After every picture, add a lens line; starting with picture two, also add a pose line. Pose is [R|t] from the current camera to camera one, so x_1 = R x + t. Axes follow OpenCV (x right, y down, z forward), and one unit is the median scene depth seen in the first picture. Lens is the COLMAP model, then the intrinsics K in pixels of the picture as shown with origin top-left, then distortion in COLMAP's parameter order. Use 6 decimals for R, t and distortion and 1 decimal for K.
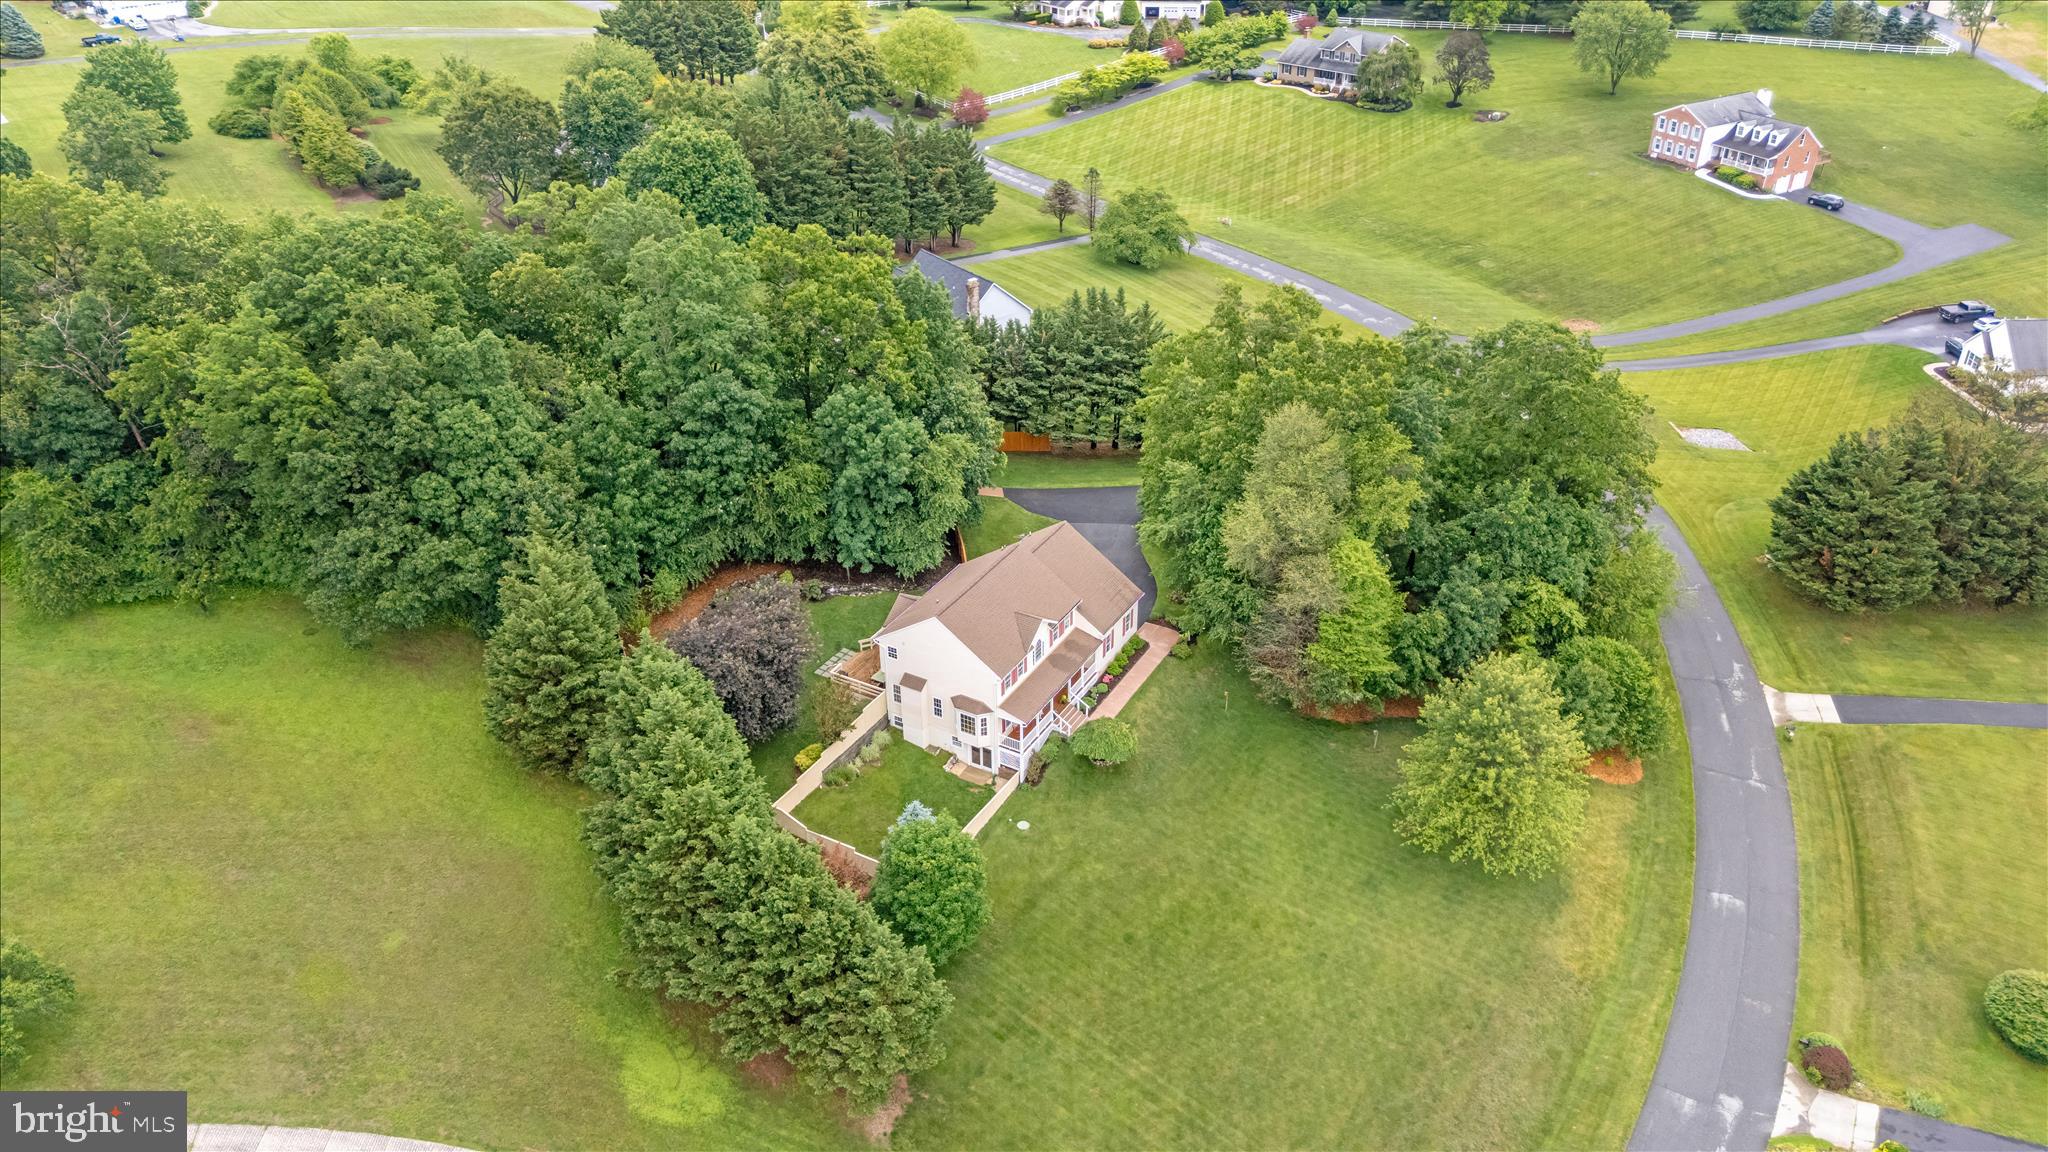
lens RADIAL K [[1485.4, 0, 1024.0], [0, 1485.4, 576.0], [0, 0, 1]] dist [0.084215, -0.066973]
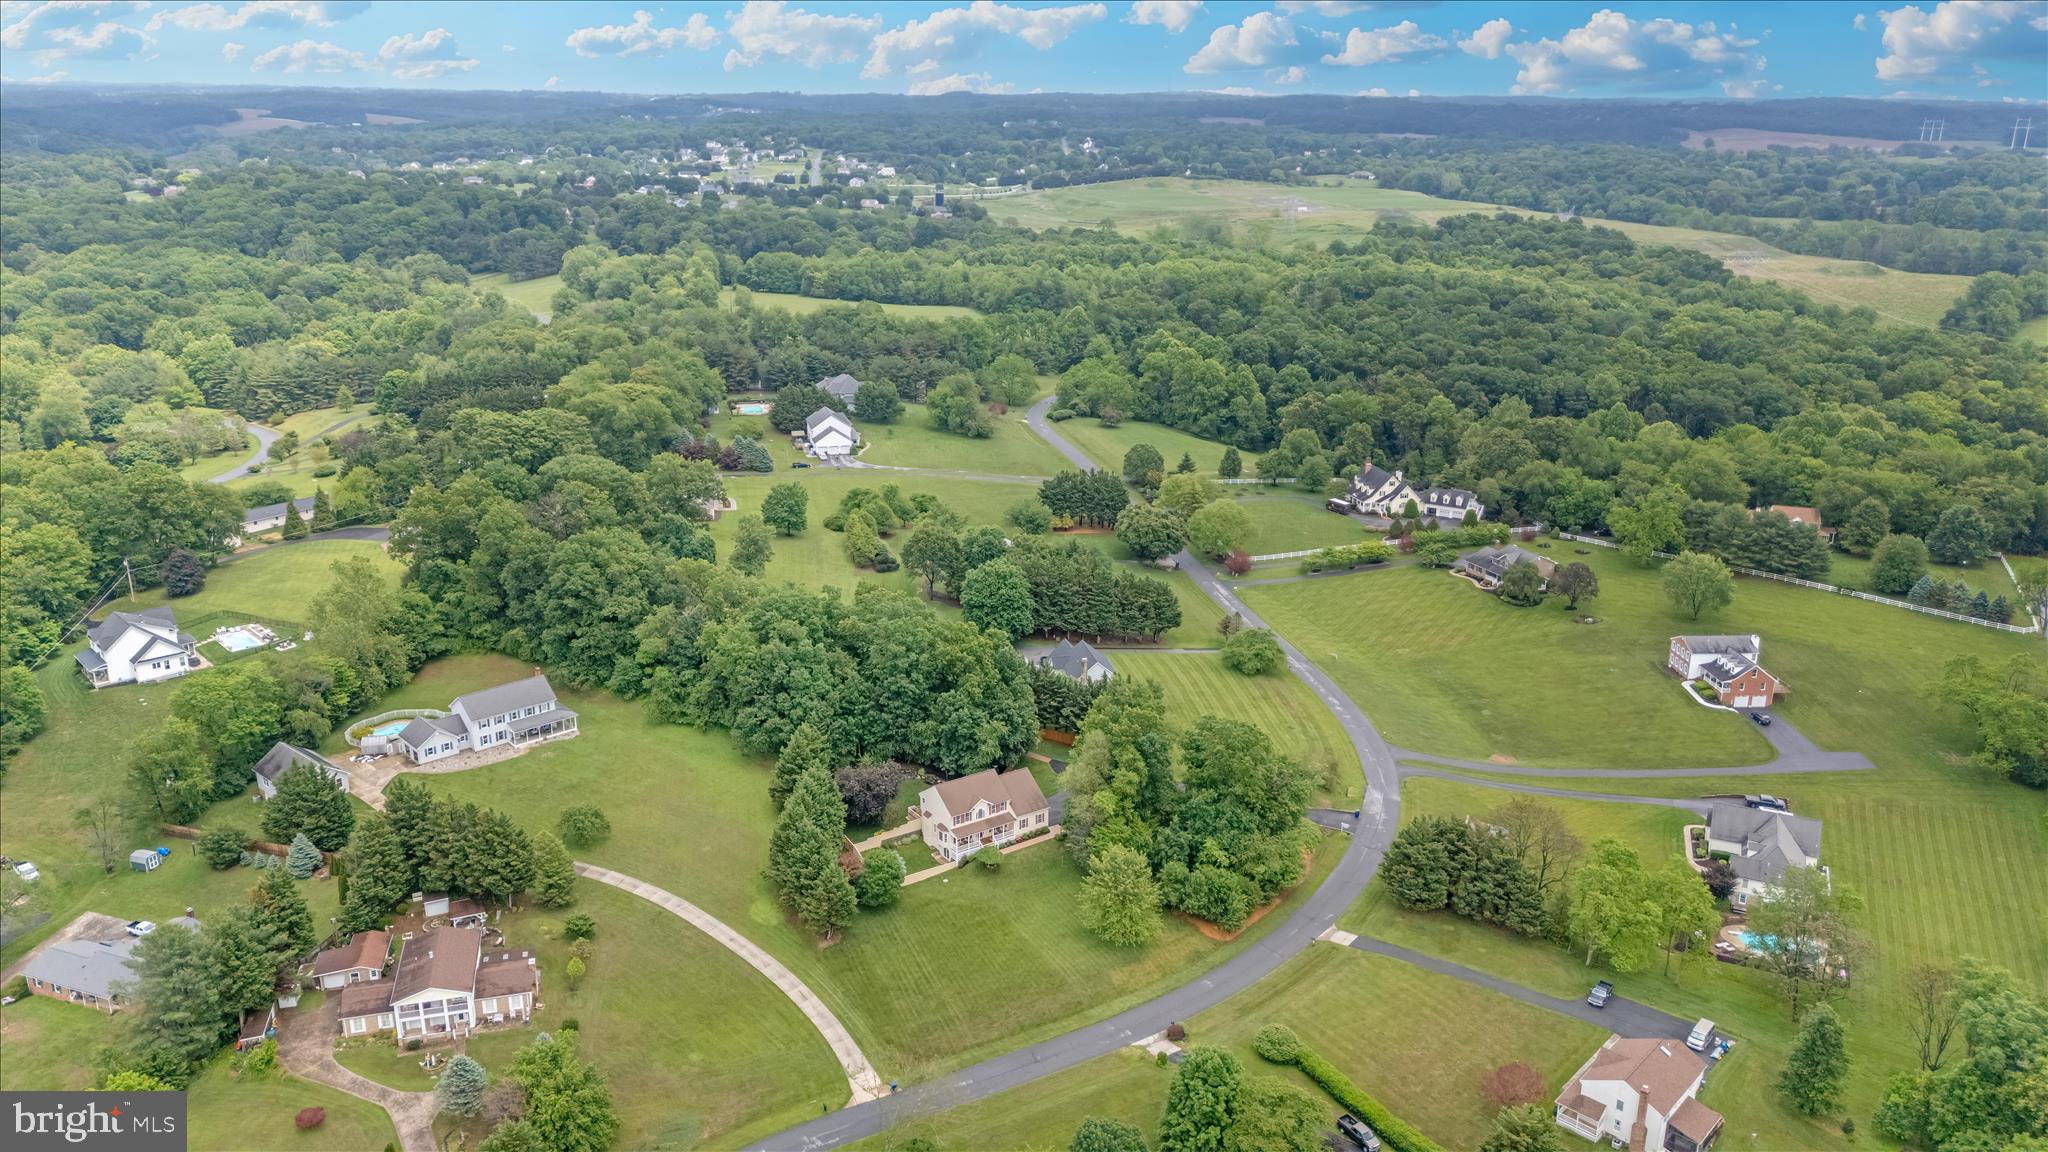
lens RADIAL K [[1485.4, 0, 1024.0], [0, 1485.4, 576.0], [0, 0, 1]] dist [0.084215, -0.066973]
pose [[0.895461, 0.145660, -0.420634, 0.896293], [-0.240537, 0.953444, -0.181898, 0.092734], [0.374556, 0.264060, 0.888808, -1.024530]]
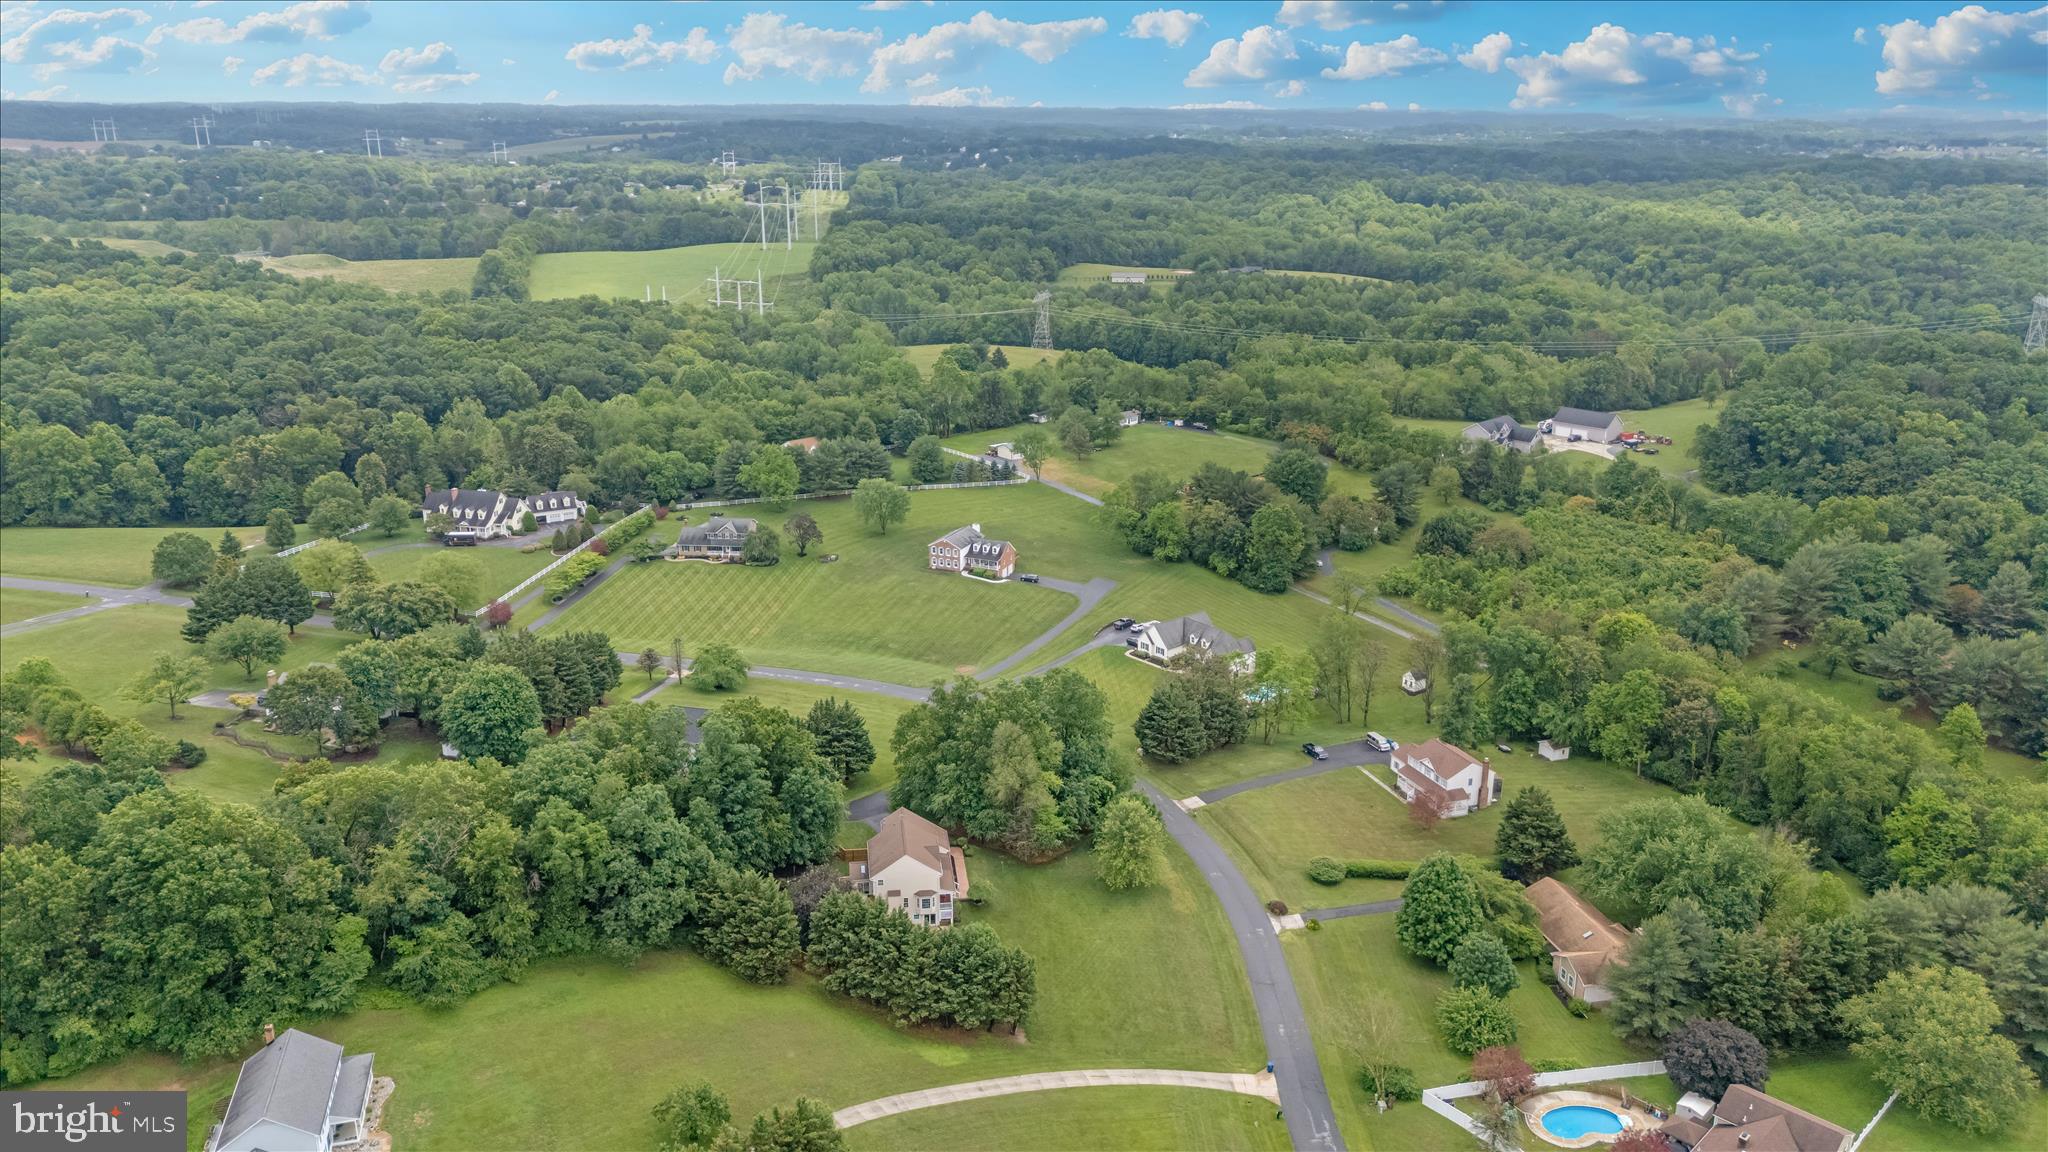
lens RADIAL K [[1485.4, 0, 1024.0], [0, 1485.4, 576.0], [0, 0, 1]] dist [0.084215, -0.066973]
pose [[0.797426, -0.171957, 0.578396, -0.935672], [0.307667, 0.940445, -0.144582, 0.010491], [-0.519088, 0.293247, 0.802841, -0.788985]]
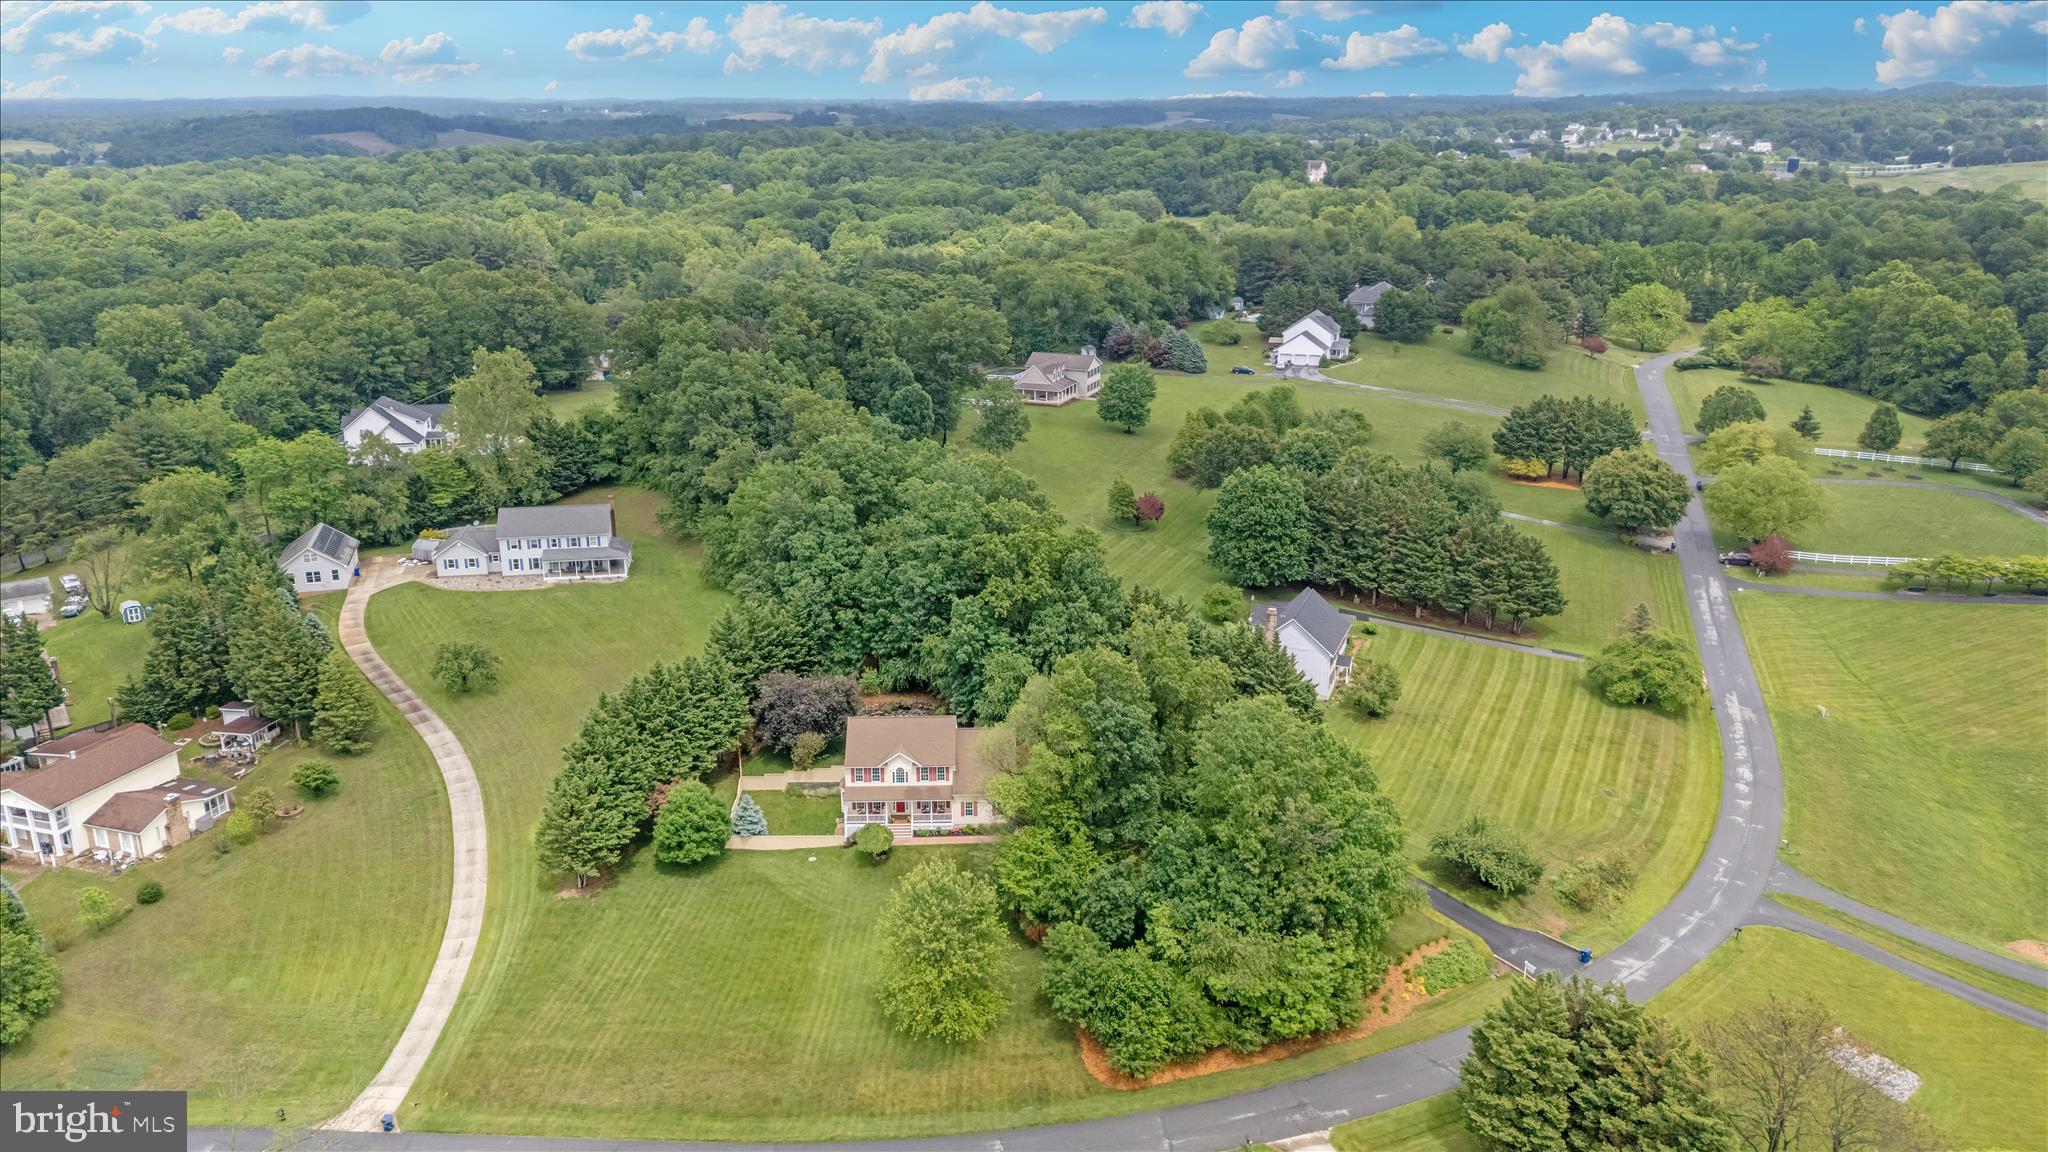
lens RADIAL K [[1485.4, 0, 1024.0], [0, 1485.4, 576.0], [0, 0, 1]] dist [0.084215, -0.066973]
pose [[0.512073, 0.264361, -0.817248, 1.126796], [-0.449907, 0.893048, 0.006977, -0.176756], [0.731686, 0.364113, 0.576244, 0.137559]]
